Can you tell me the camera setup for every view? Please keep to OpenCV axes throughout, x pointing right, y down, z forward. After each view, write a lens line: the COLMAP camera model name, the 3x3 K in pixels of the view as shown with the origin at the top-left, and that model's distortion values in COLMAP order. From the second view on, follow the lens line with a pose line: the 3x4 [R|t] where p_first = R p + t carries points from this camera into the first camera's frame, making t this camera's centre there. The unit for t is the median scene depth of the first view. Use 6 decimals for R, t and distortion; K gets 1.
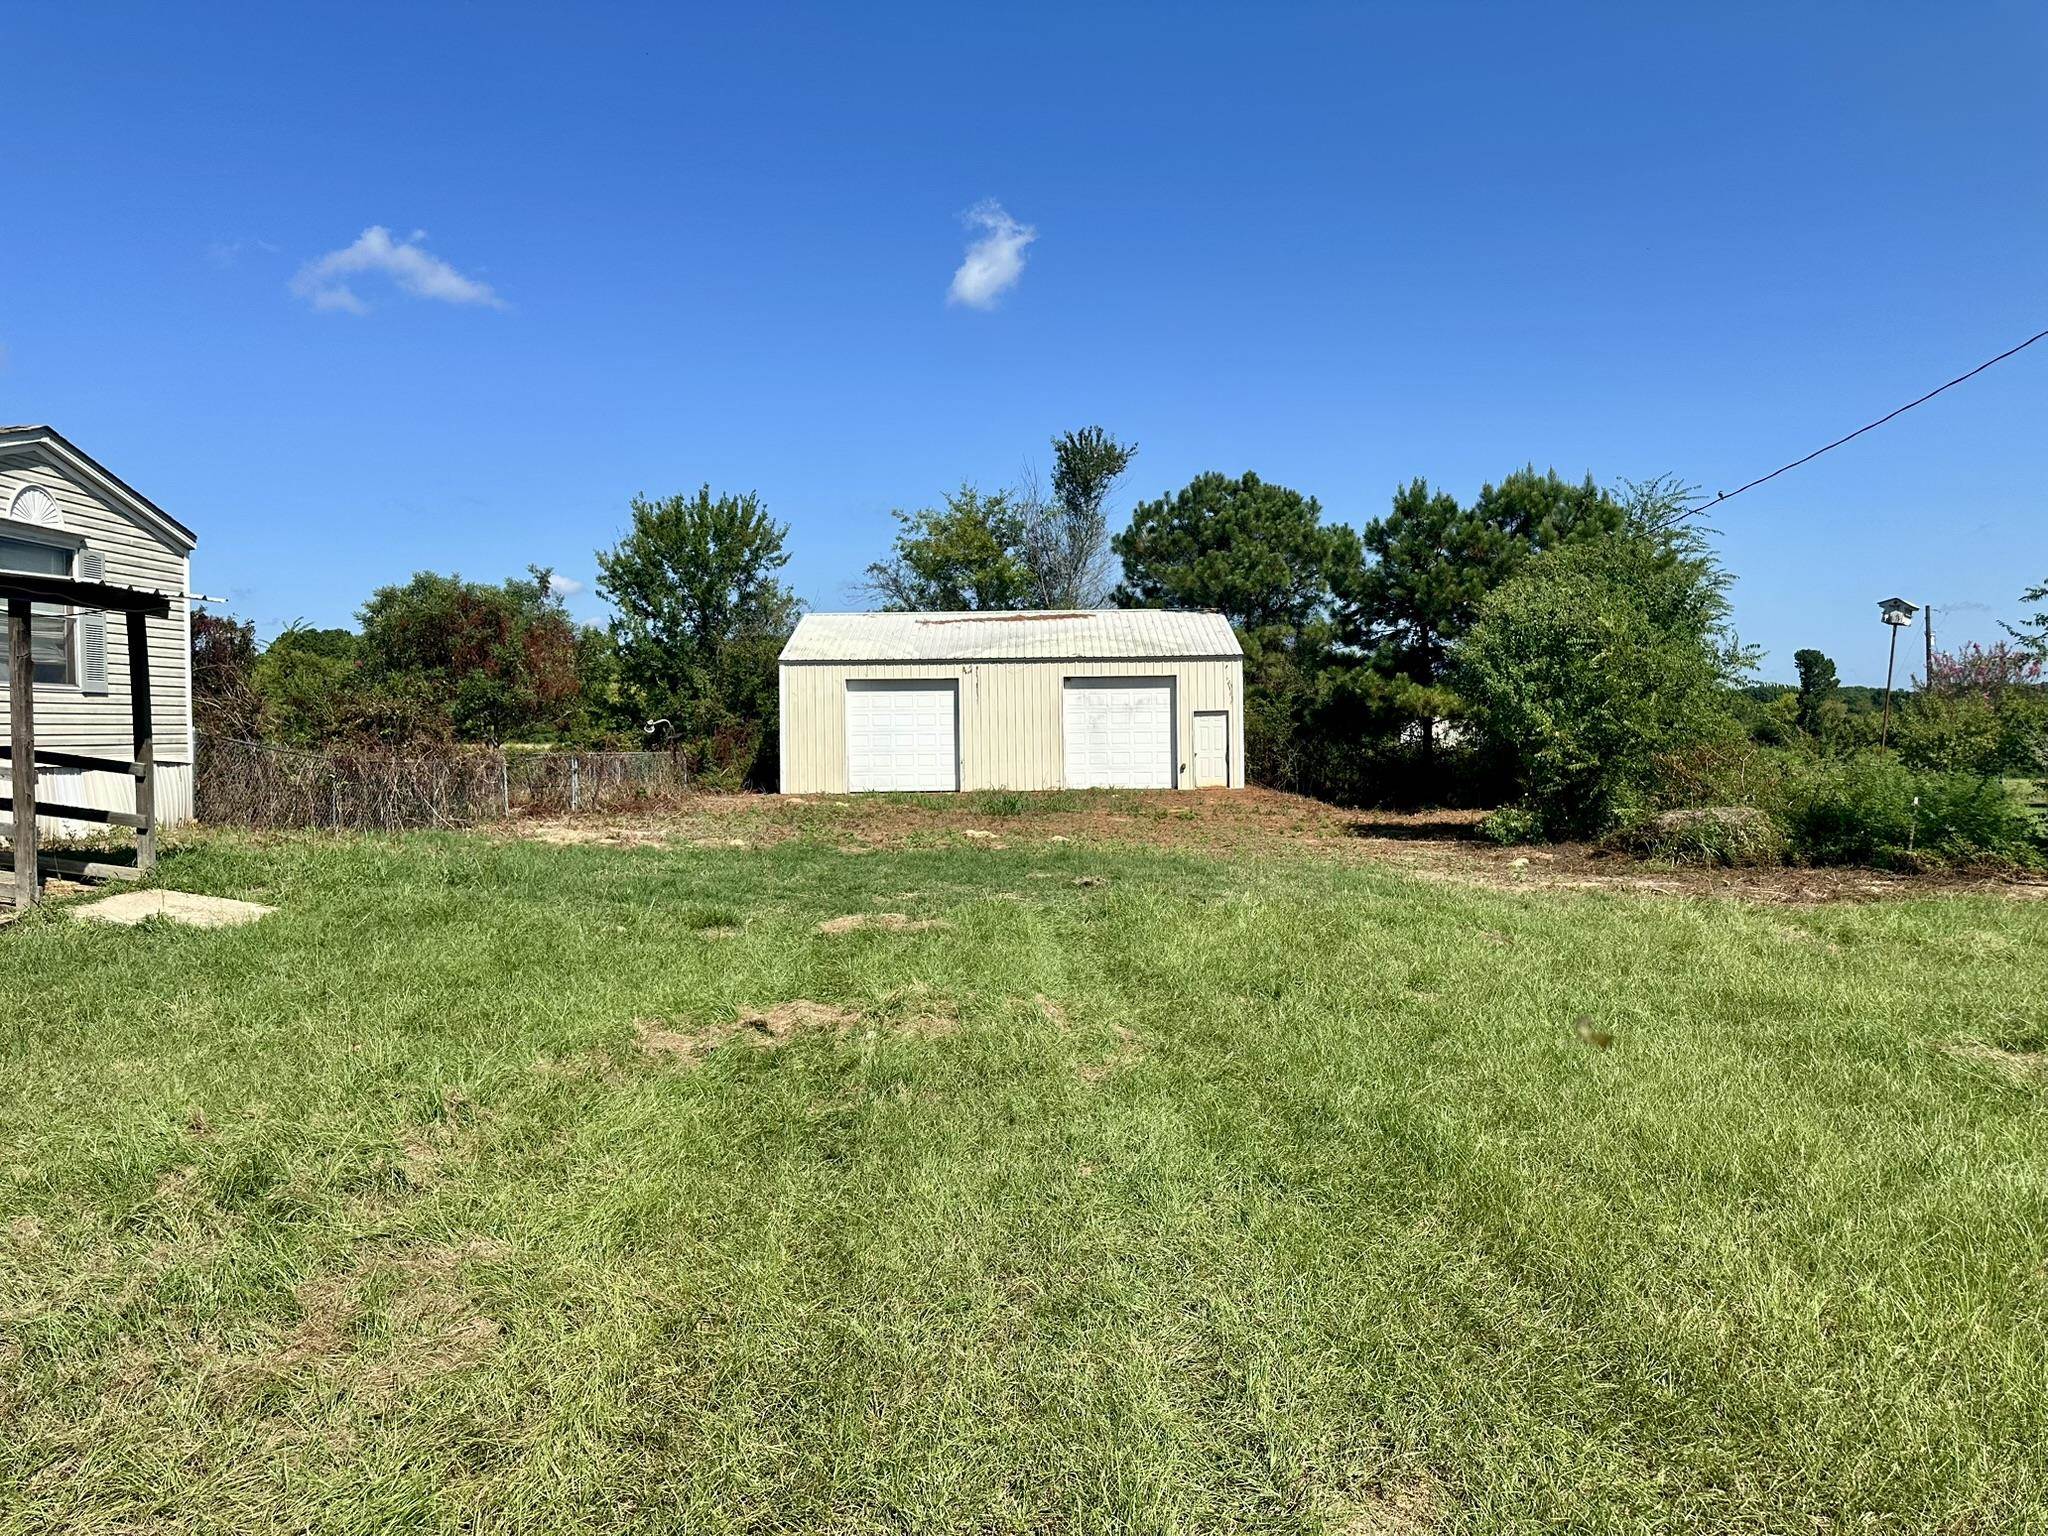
lens RADIAL K [[1370.1, 0, 1024.0], [0, 1370.1, 768.0], [0, 0, 1]] dist [0.032403, -0.000281]
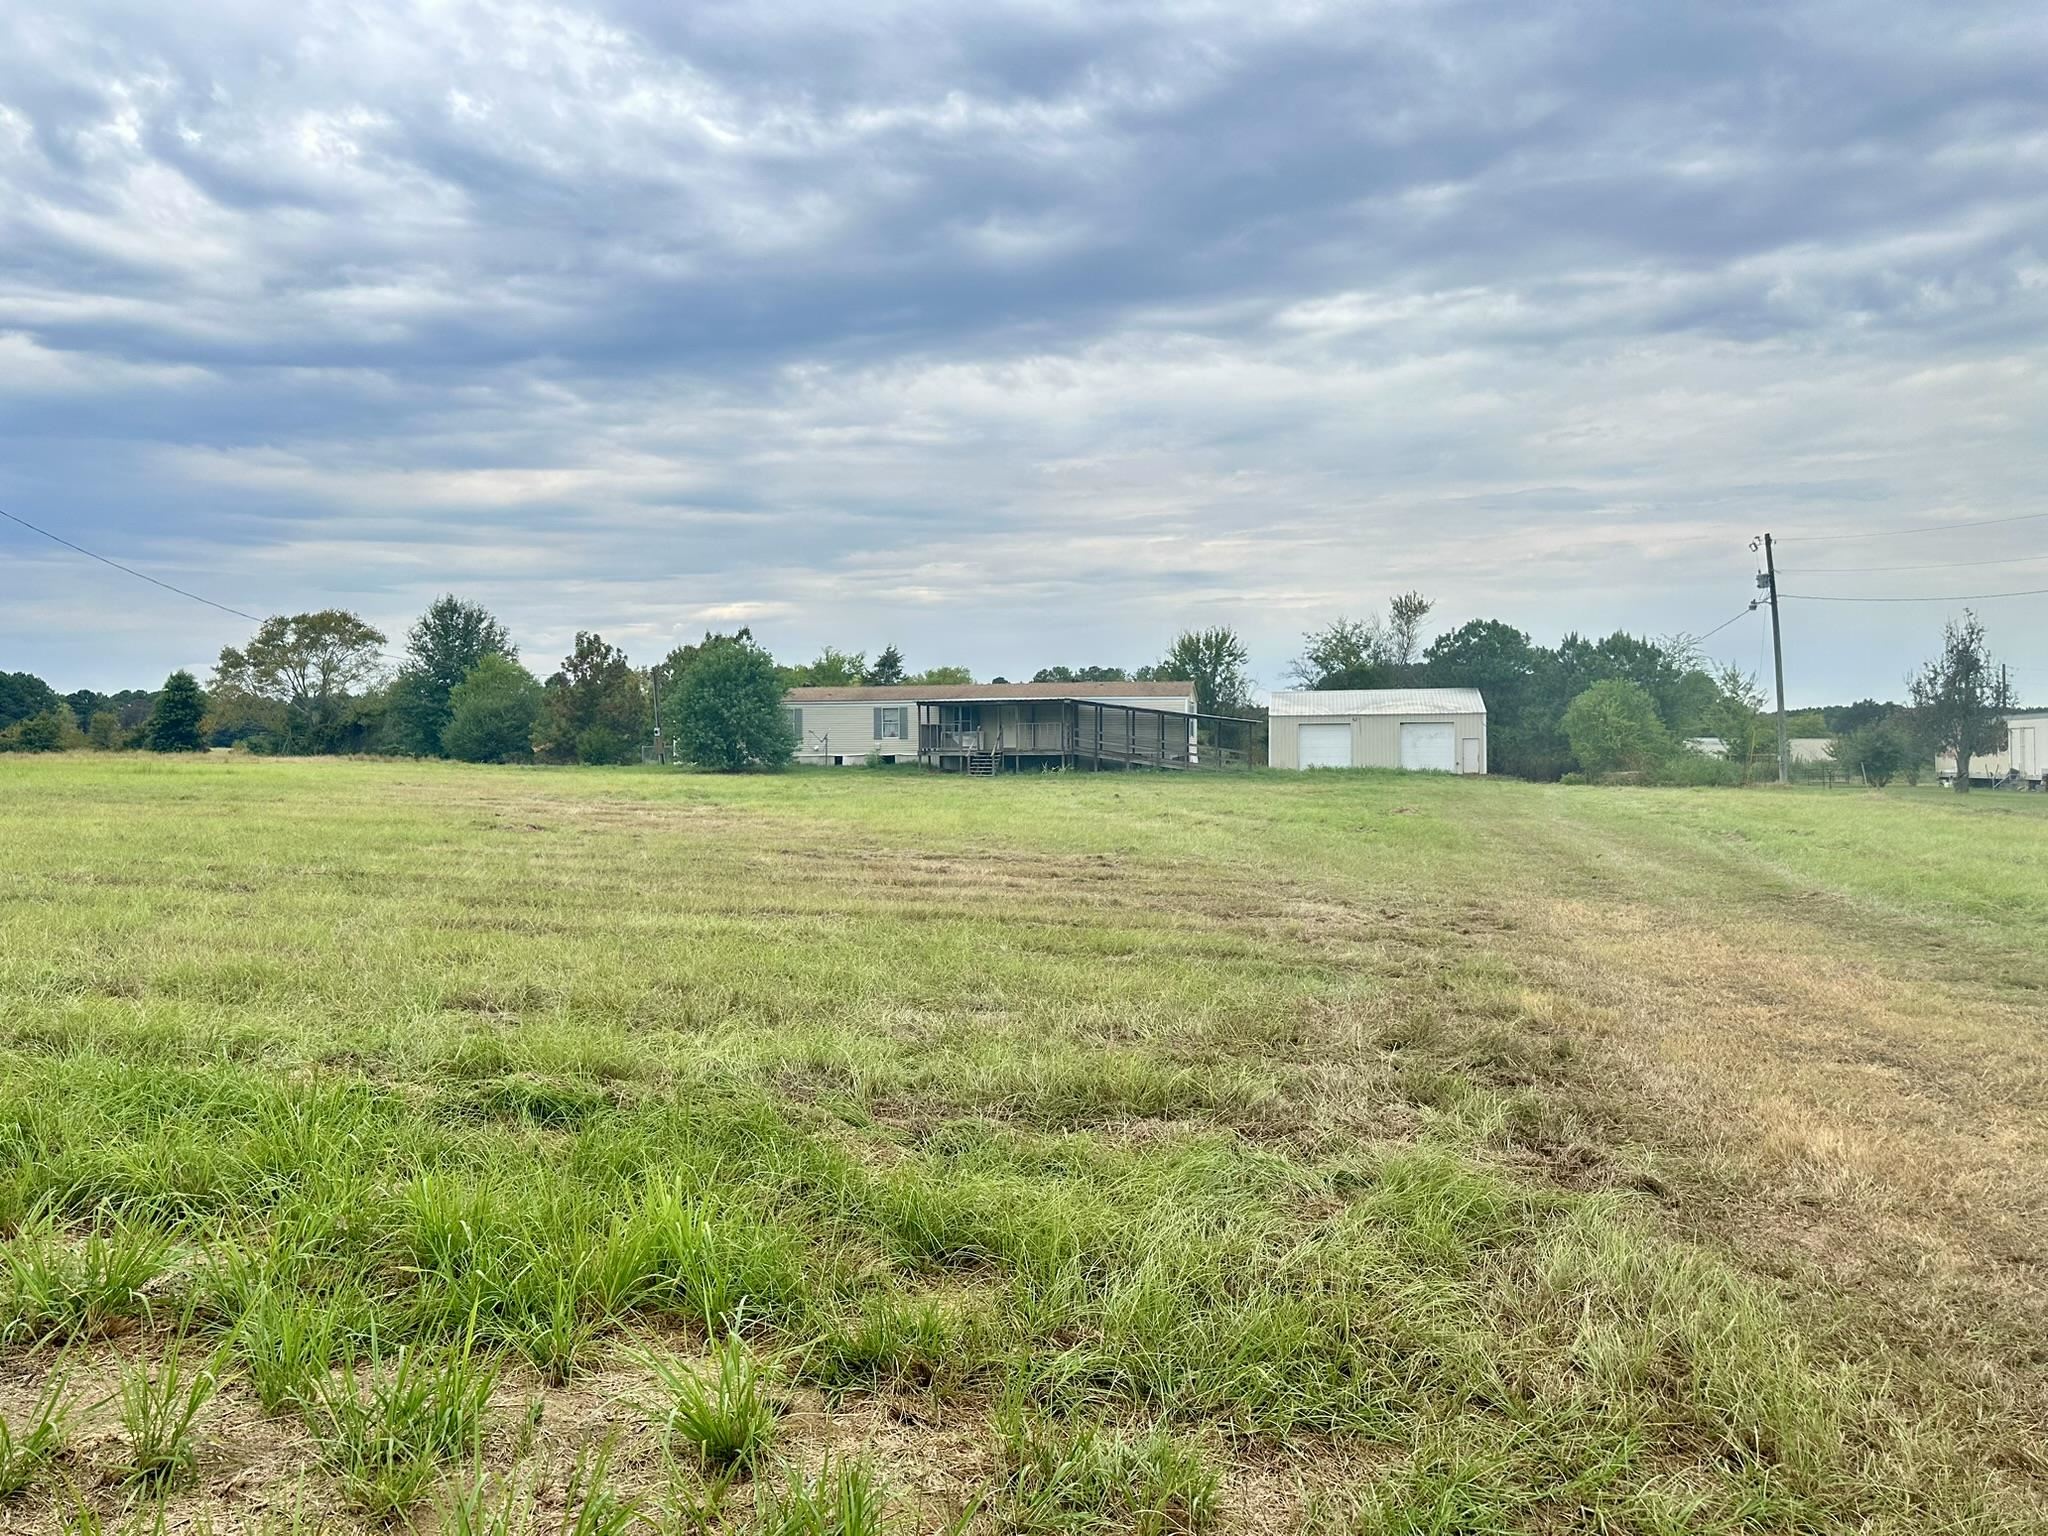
lens RADIAL K [[1408.5, 0, 1024.0], [0, 1408.5, 768.0], [0, 0, 1]] dist [0.019912, -0.046657]
pose [[0.980748, 0.005111, -0.195209, -0.118501], [-0.010890, 0.999533, -0.028543, 0.073612], [0.194972, 0.030120, 0.980346, -1.265147]]
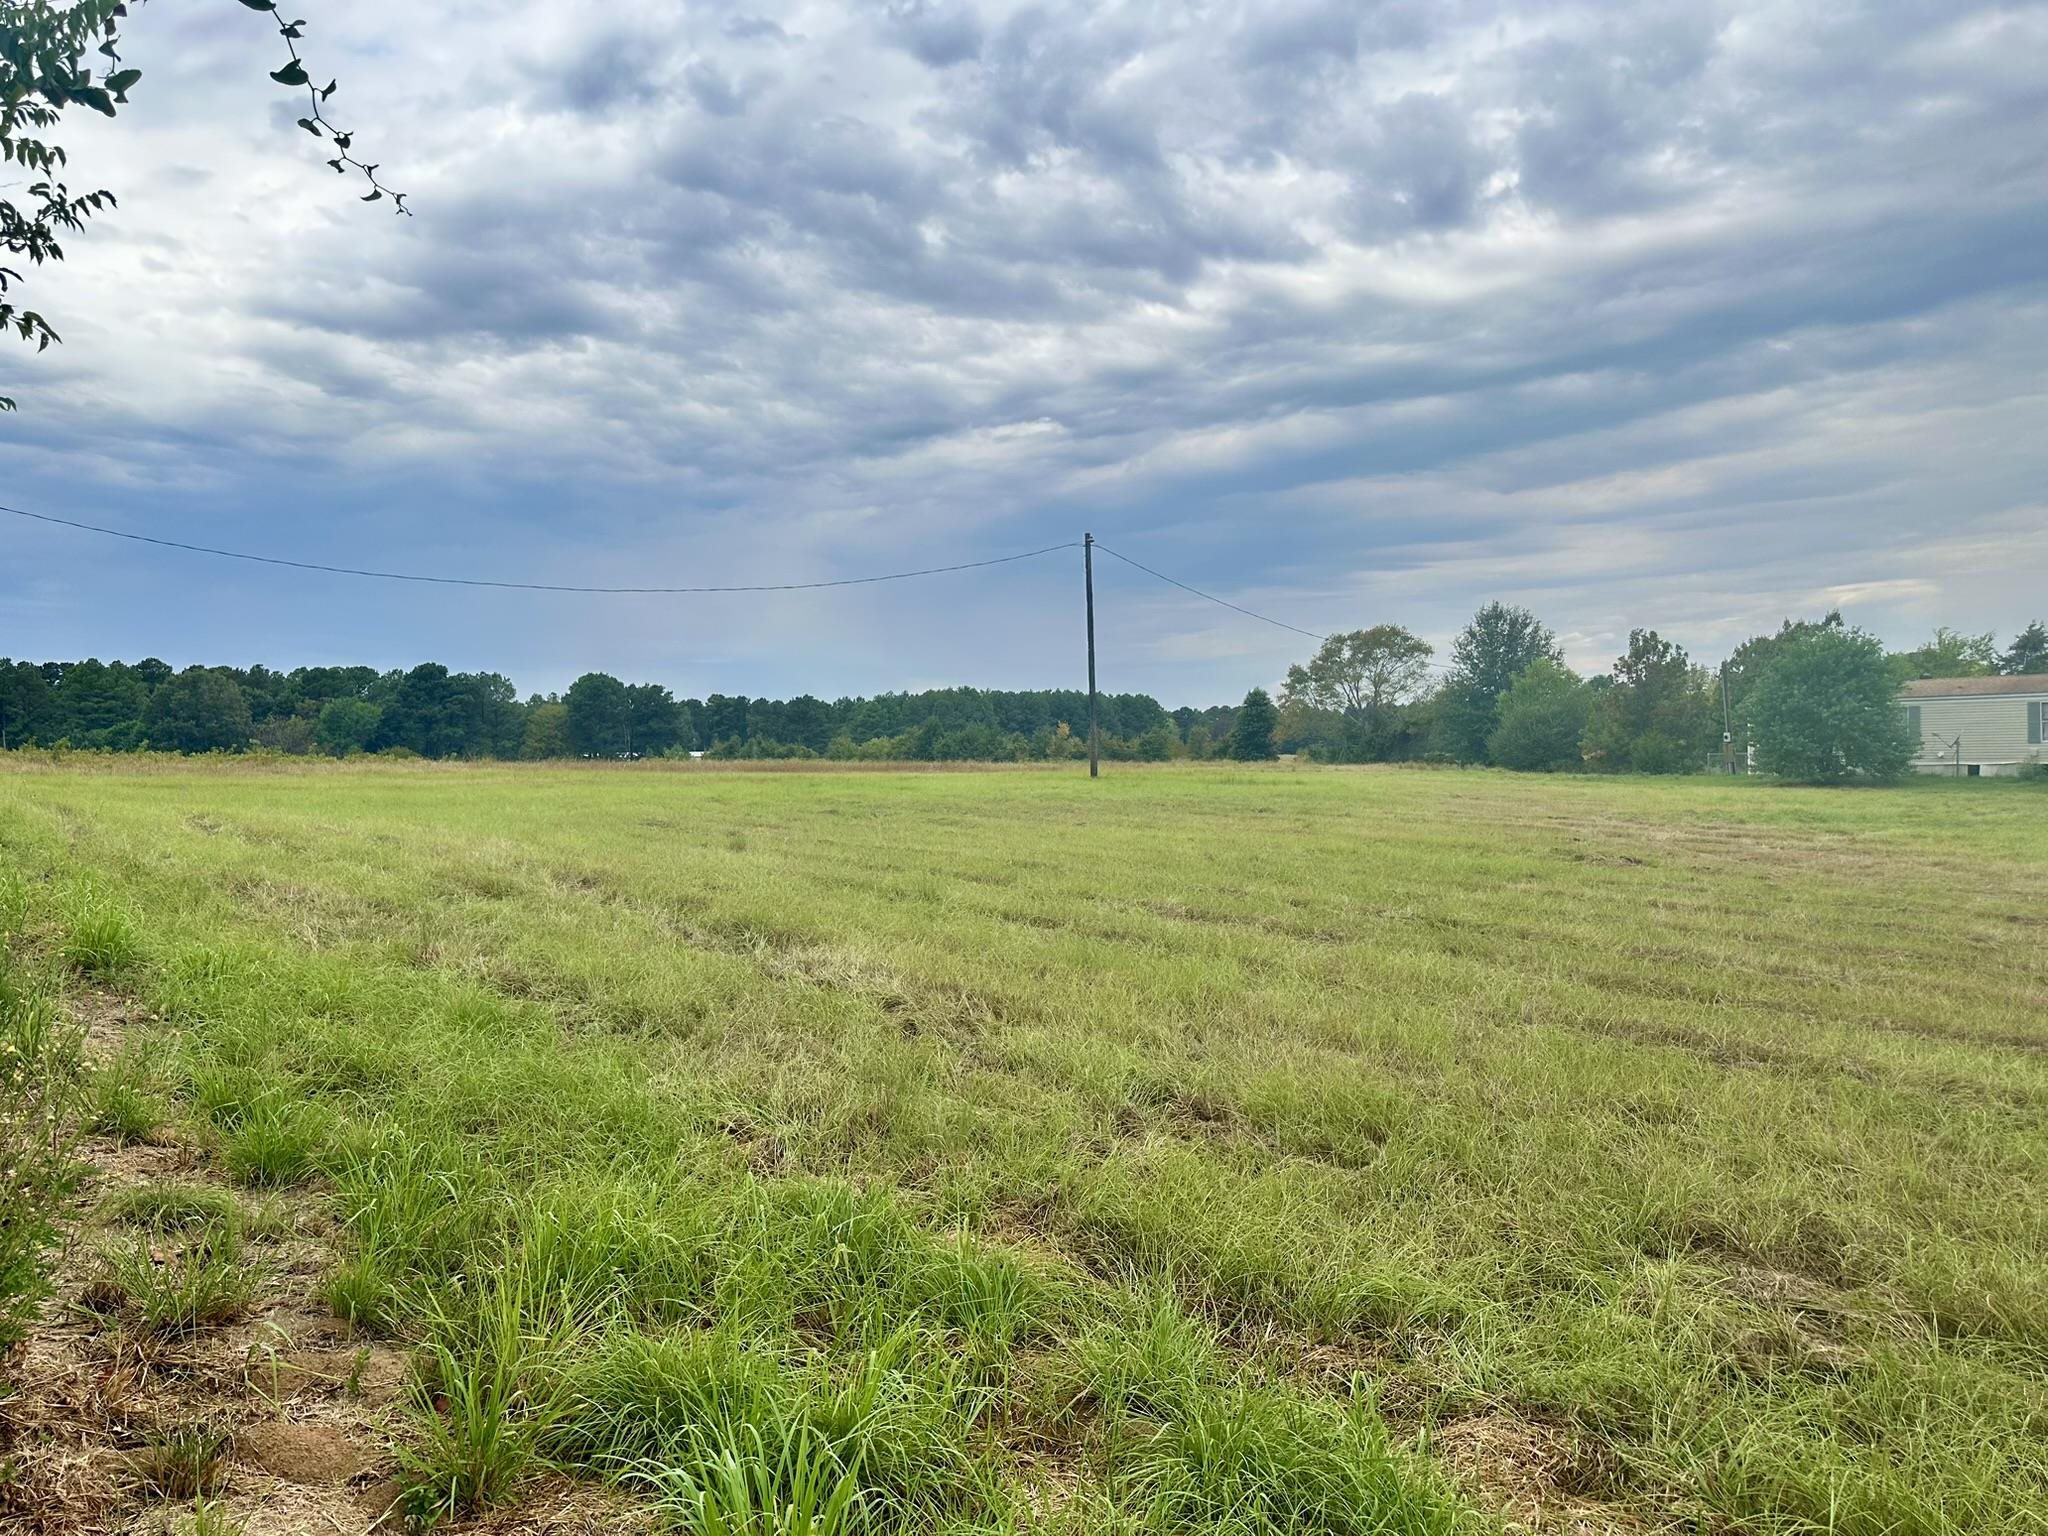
lens RADIAL K [[1408.5, 0, 1024.0], [0, 1408.5, 768.0], [0, 0, 1]] dist [0.019912, -0.046657]
pose [[0.622807, 0.003171, -0.782369, -0.180205], [-0.027462, 0.999464, -0.017811, 0.066085], [0.781893, 0.032578, 0.622561, -1.200760]]
